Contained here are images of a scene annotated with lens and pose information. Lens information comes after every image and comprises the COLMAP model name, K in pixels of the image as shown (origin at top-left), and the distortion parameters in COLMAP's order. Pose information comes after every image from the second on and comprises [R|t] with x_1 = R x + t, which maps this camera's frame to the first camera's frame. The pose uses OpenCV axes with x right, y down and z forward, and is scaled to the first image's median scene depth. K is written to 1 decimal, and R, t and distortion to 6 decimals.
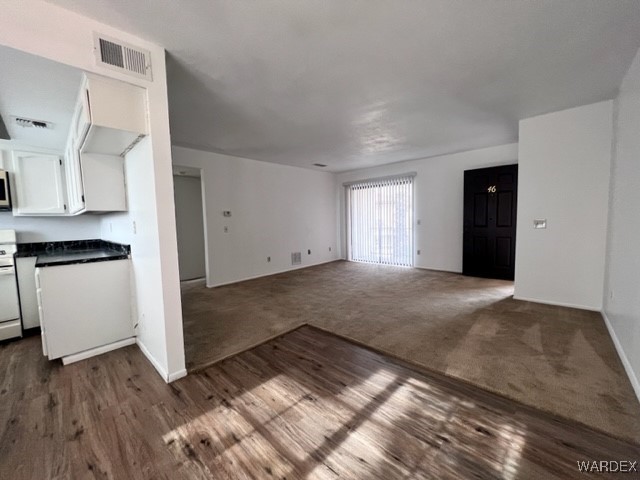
lens RADIAL K [[255.8, 0, 318.1], [0, 255.8, 240.0], [0, 0, 1]] dist [-0.003051, 0.000280]
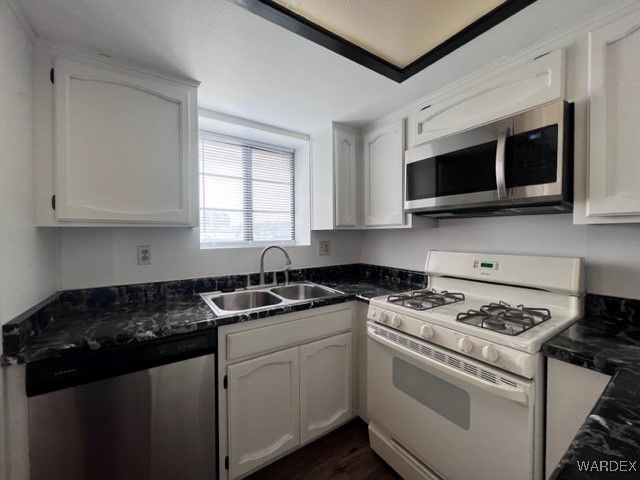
lens RADIAL K [[255.8, 0, 317.5], [0, 255.8, 238.3], [0, 0, 1]] dist [-0.003051, 0.000280]
pose [[-0.229753, 0.039362, -0.972453, -1.055840], [-0.063621, 0.996437, 0.055364, -0.099035], [0.971167, 0.074589, -0.226430, 1.015196]]
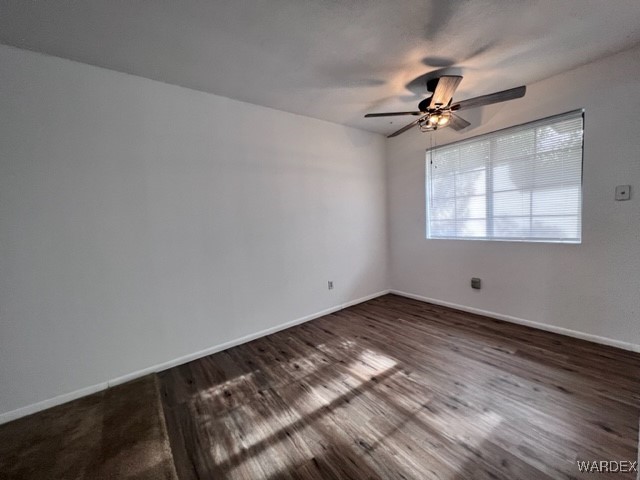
lens RADIAL K [[255.8, 0, 318.8], [0, 255.8, 239.8], [0, 0, 1]] dist [-0.003051, 0.000280]
pose [[-0.982885, 0.061500, 0.173653, -0.059297], [0.088992, 0.983857, 0.155262, -0.132013], [-0.161301, 0.168059, -0.972491, 1.398845]]
